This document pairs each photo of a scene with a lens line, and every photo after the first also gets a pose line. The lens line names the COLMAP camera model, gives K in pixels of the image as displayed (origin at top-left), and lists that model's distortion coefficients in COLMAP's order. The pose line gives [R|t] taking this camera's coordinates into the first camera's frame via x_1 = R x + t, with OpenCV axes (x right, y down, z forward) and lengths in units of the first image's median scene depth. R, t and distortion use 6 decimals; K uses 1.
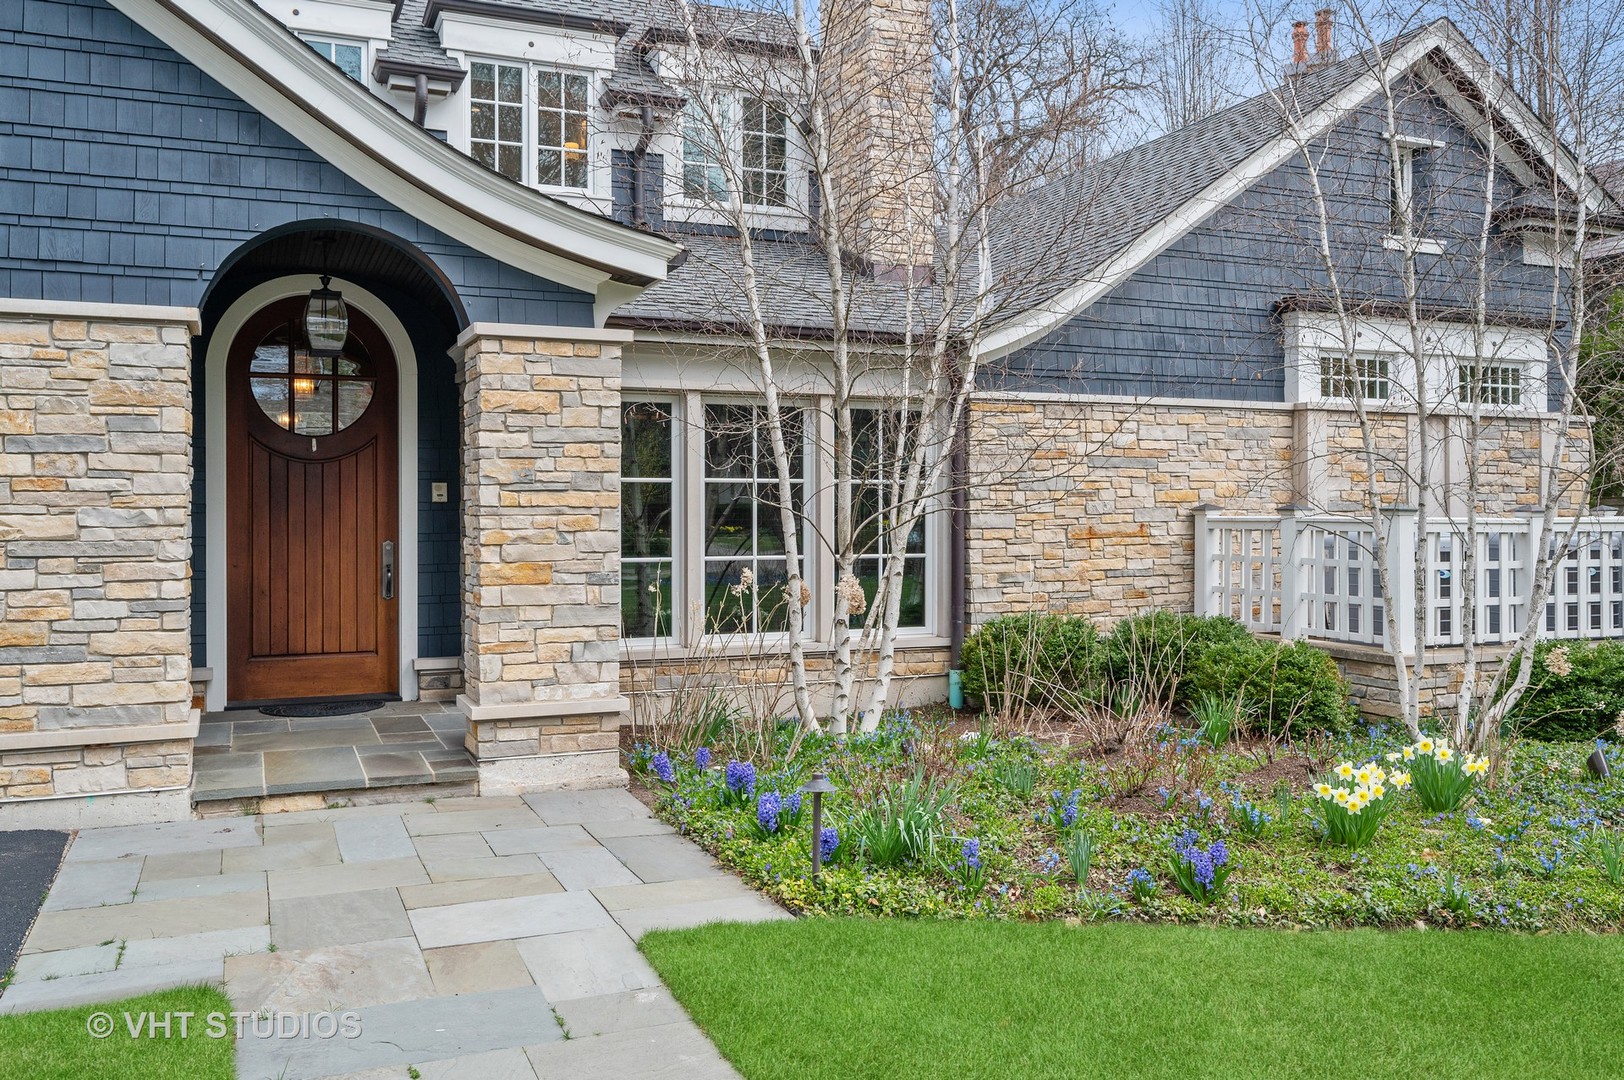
lens RADIAL K [[1268.4, 0, 793.0], [0, 1268.4, 497.8], [0, 0, 1]] dist [0.006462, 0.009947]
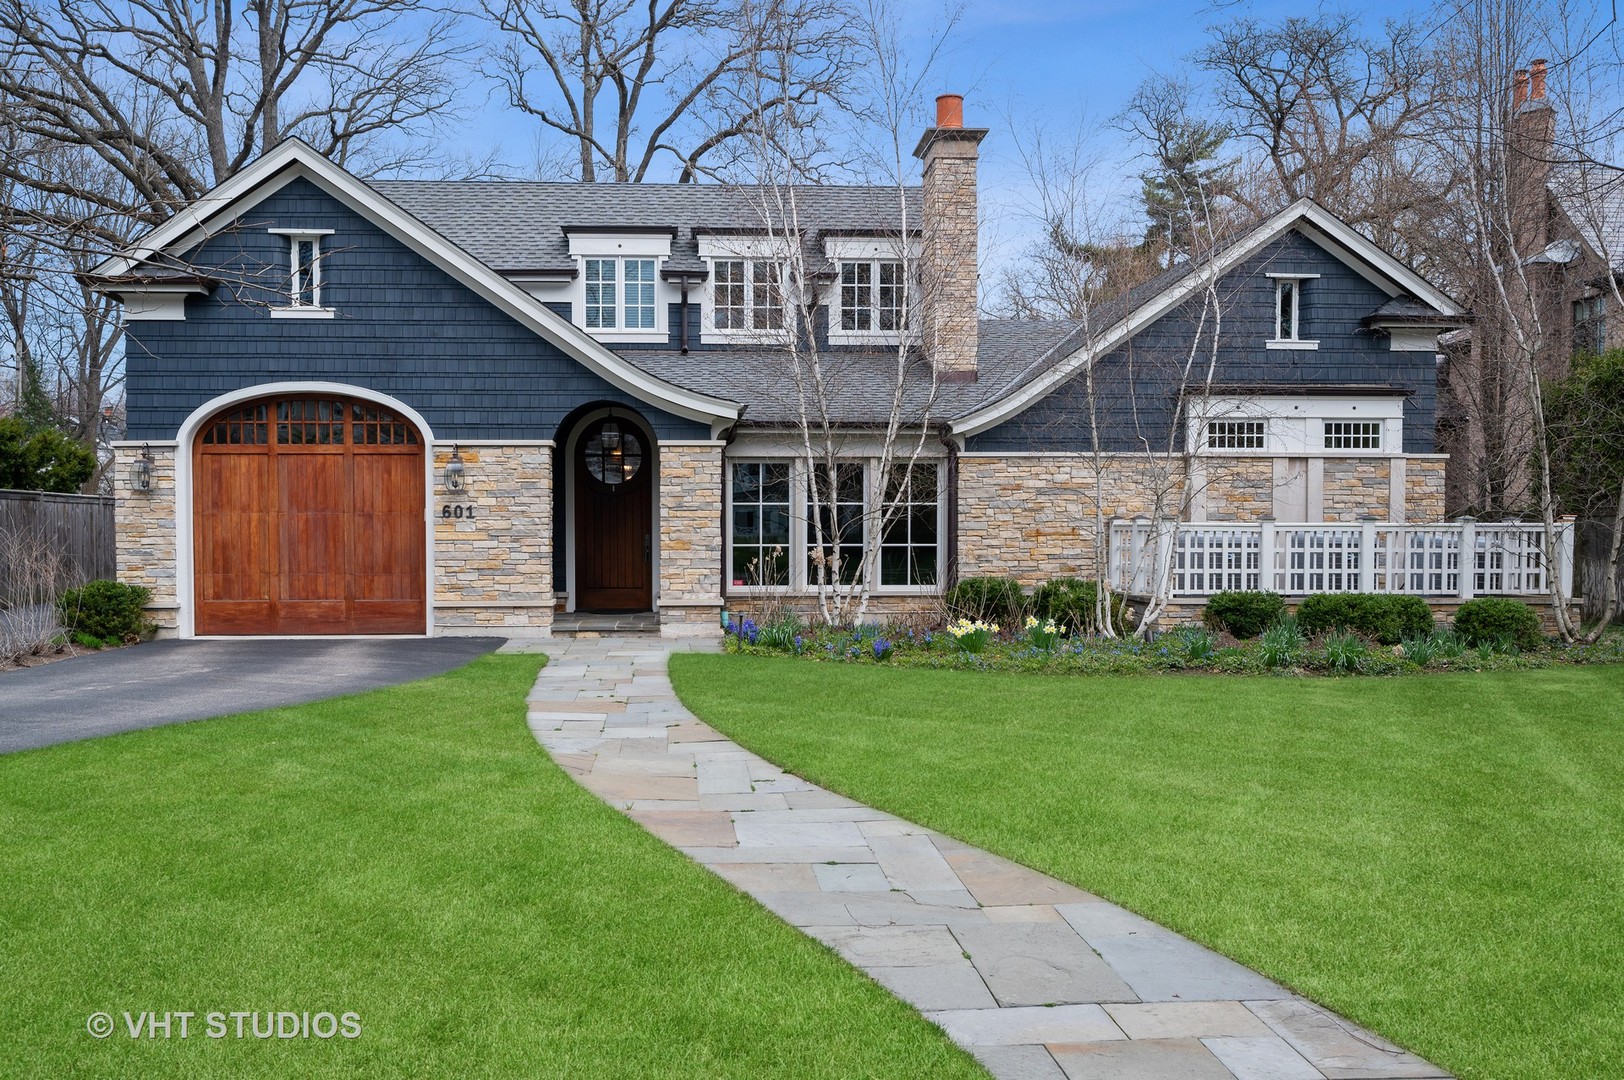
lens RADIAL K [[1397.1, 0, 818.7], [0, 1397.1, 537.8], [0, 0, 1]] dist [0.000888, -0.009765]
pose [[0.953996, 0.001460, -0.299815, 0.592675], [0.003787, 0.999850, 0.016918, 0.001840], [0.299795, -0.017275, 0.953847, -1.020004]]
